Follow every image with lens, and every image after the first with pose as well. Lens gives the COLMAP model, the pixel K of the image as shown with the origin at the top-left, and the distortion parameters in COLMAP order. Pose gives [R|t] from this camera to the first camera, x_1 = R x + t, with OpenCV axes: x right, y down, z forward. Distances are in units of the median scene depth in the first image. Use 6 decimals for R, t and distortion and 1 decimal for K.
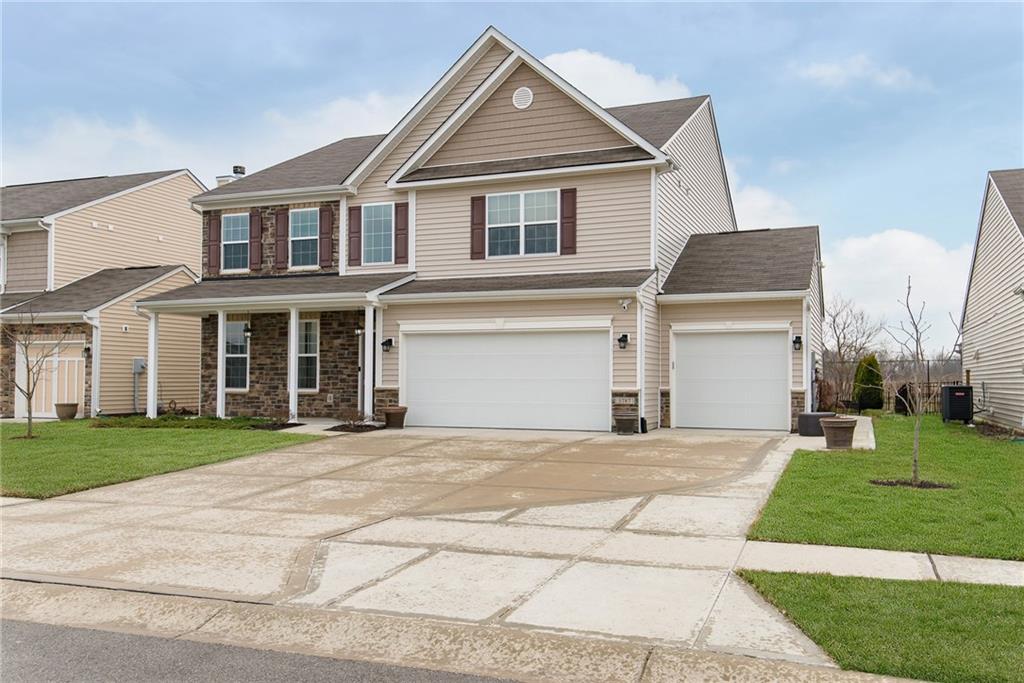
lens RADIAL K [[851.0, 0, 513.2], [0, 851.0, 348.2], [0, 0, 1]] dist [0.010287, 0.002162]
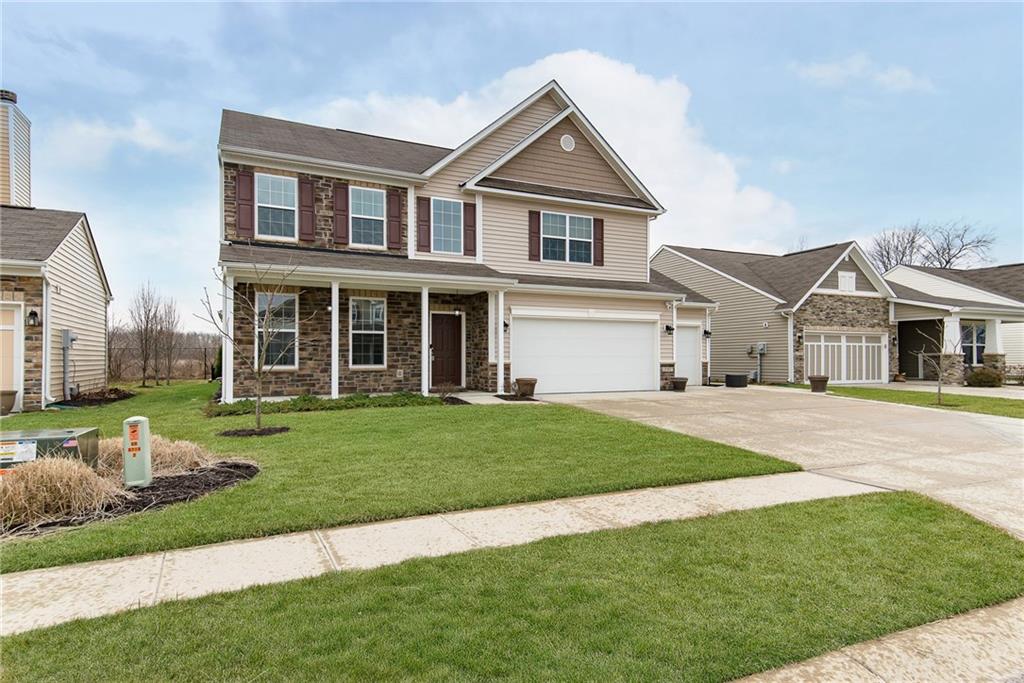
lens RADIAL K [[596.4, 0, 515.0], [0, 596.4, 344.5], [0, 0, 1]] dist [0.025591, 0.000358]
pose [[0.668500, 0.013448, 0.743591, -0.675222], [-0.023816, 0.999711, 0.003331, 0.016695], [-0.743331, -0.019936, 0.668627, 0.399765]]
